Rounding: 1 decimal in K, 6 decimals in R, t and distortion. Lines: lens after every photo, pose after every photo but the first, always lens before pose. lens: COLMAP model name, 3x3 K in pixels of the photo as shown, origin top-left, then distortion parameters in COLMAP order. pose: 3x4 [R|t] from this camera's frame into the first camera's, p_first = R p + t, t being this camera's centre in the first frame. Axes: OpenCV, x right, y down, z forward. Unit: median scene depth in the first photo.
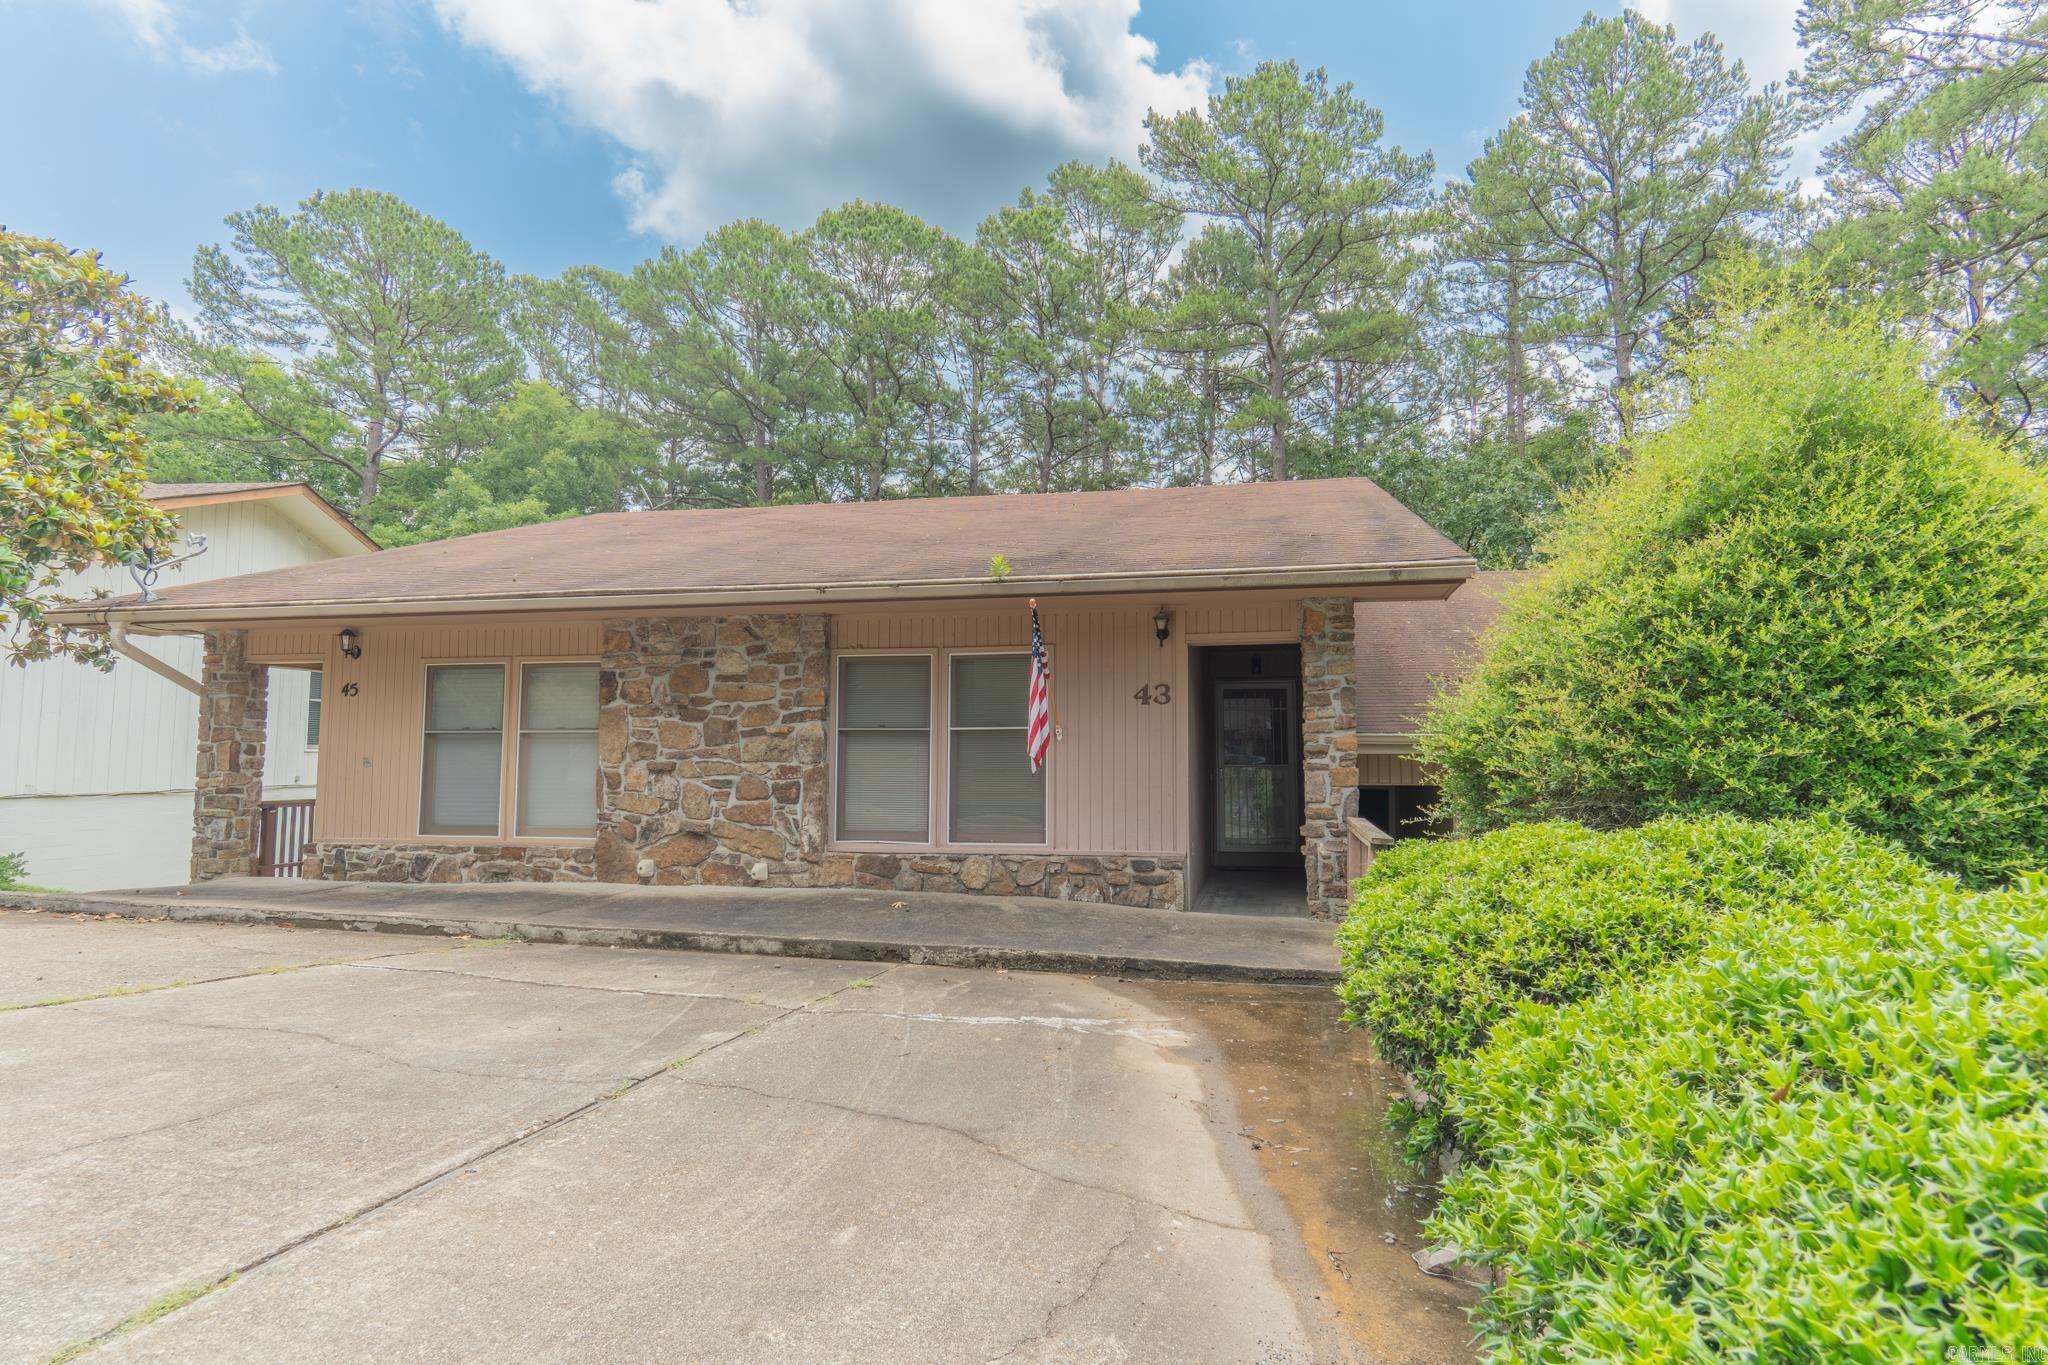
lens RADIAL K [[1089.1, 0, 1008.7], [0, 1089.1, 681.7], [0, 0, 1]] dist [0.016698, -0.011488]
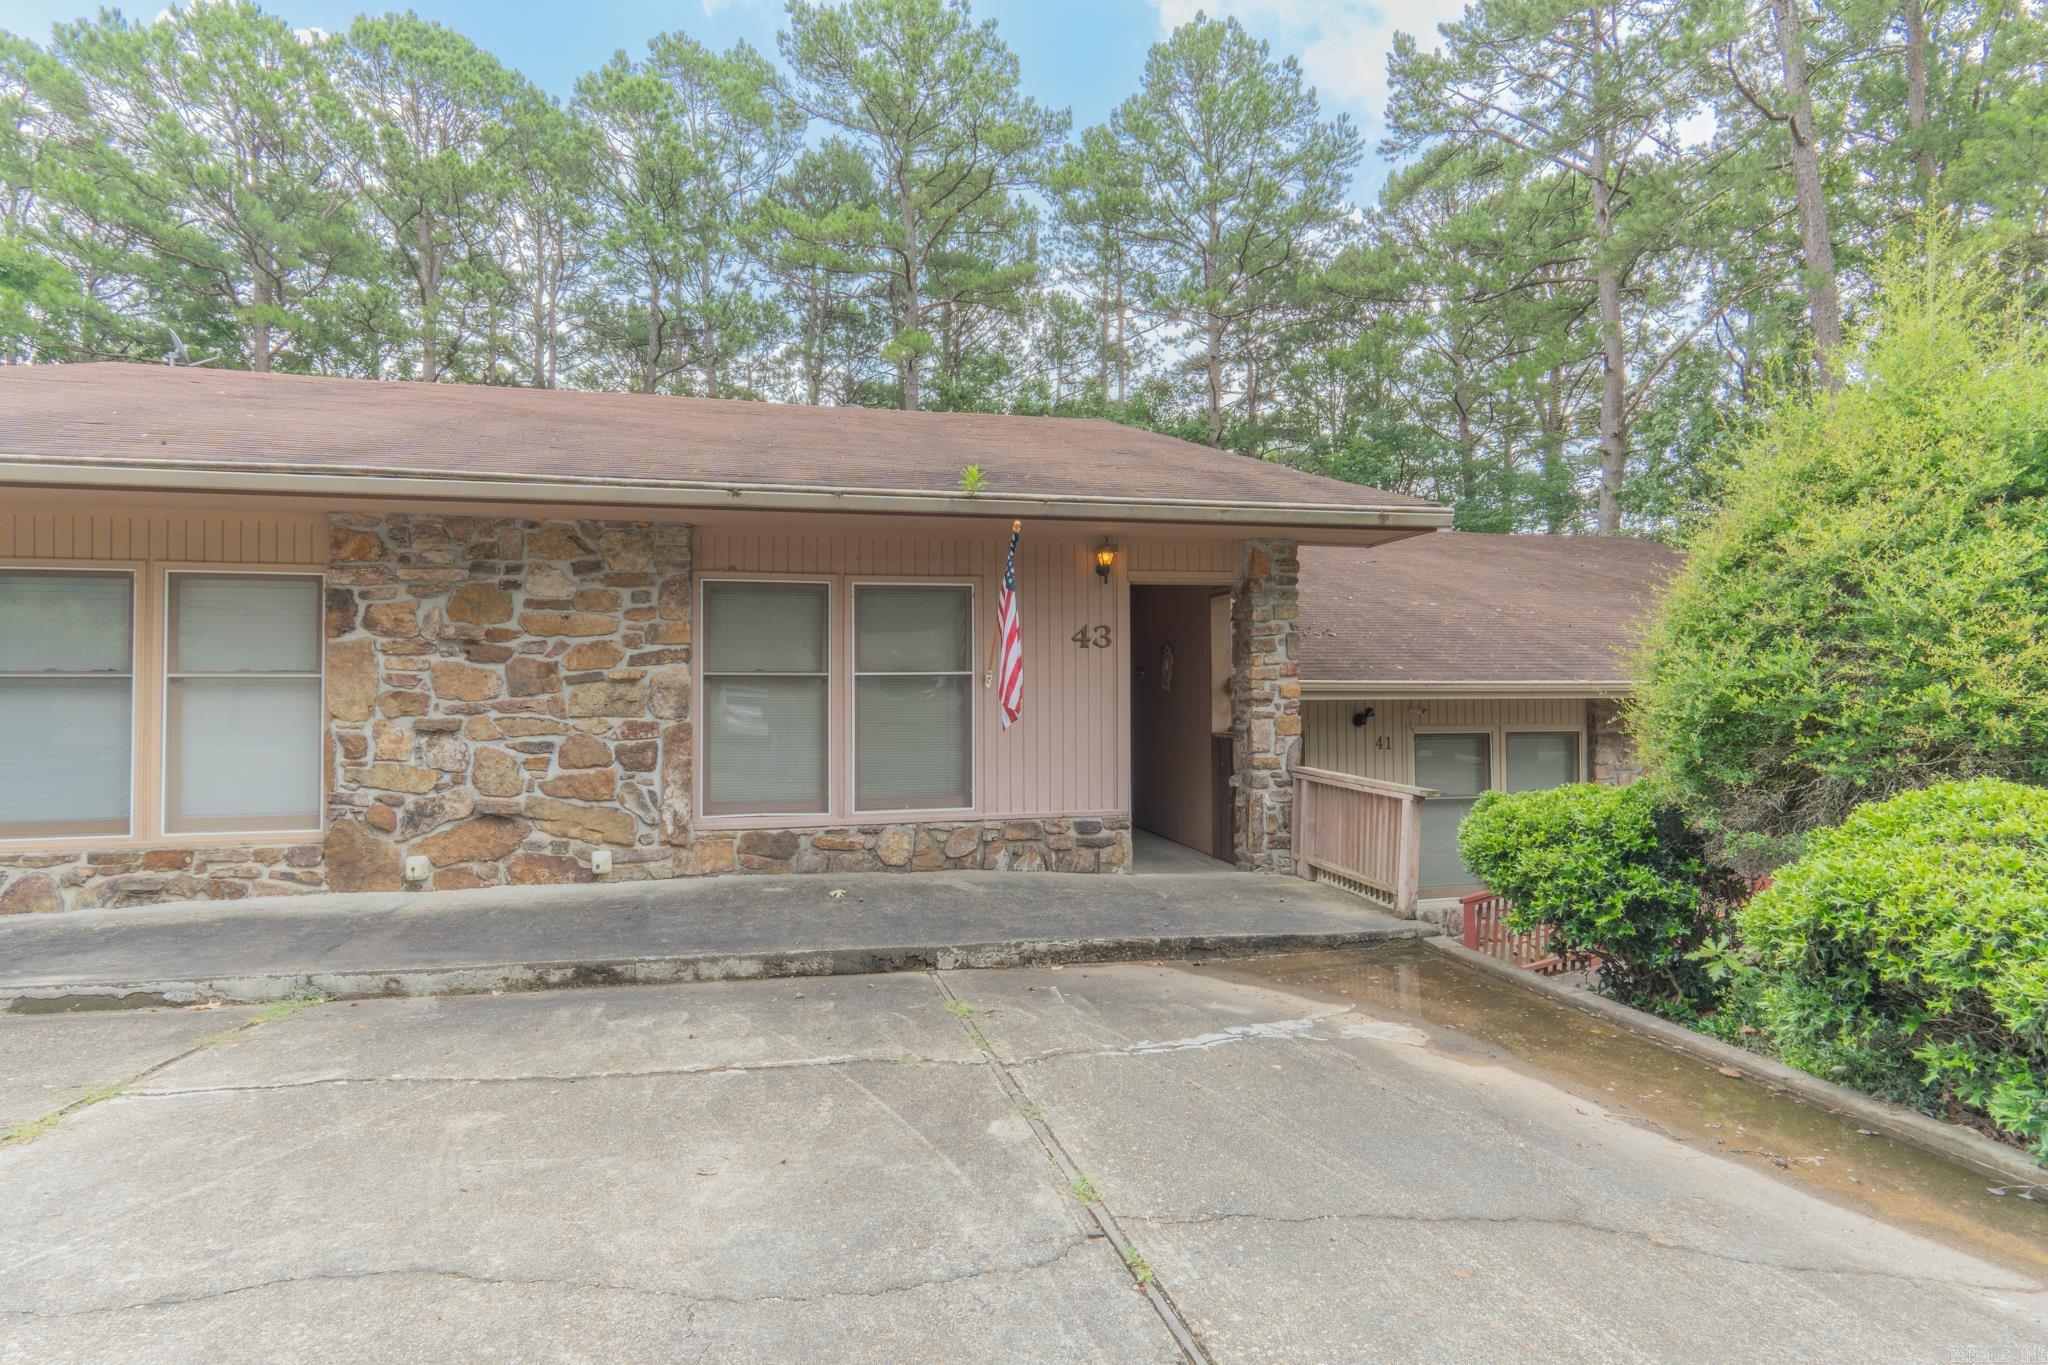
lens RADIAL K [[1089.1, 0, 1027.1], [0, 1089.1, 675.8], [0, 0, 1]] dist [0.016698, -0.011488]
pose [[0.904249, 0.001517, 0.427003, -0.285712], [-0.023452, 0.998661, 0.046115, 0.003606], [-0.426361, -0.051713, 0.903074, 0.200313]]
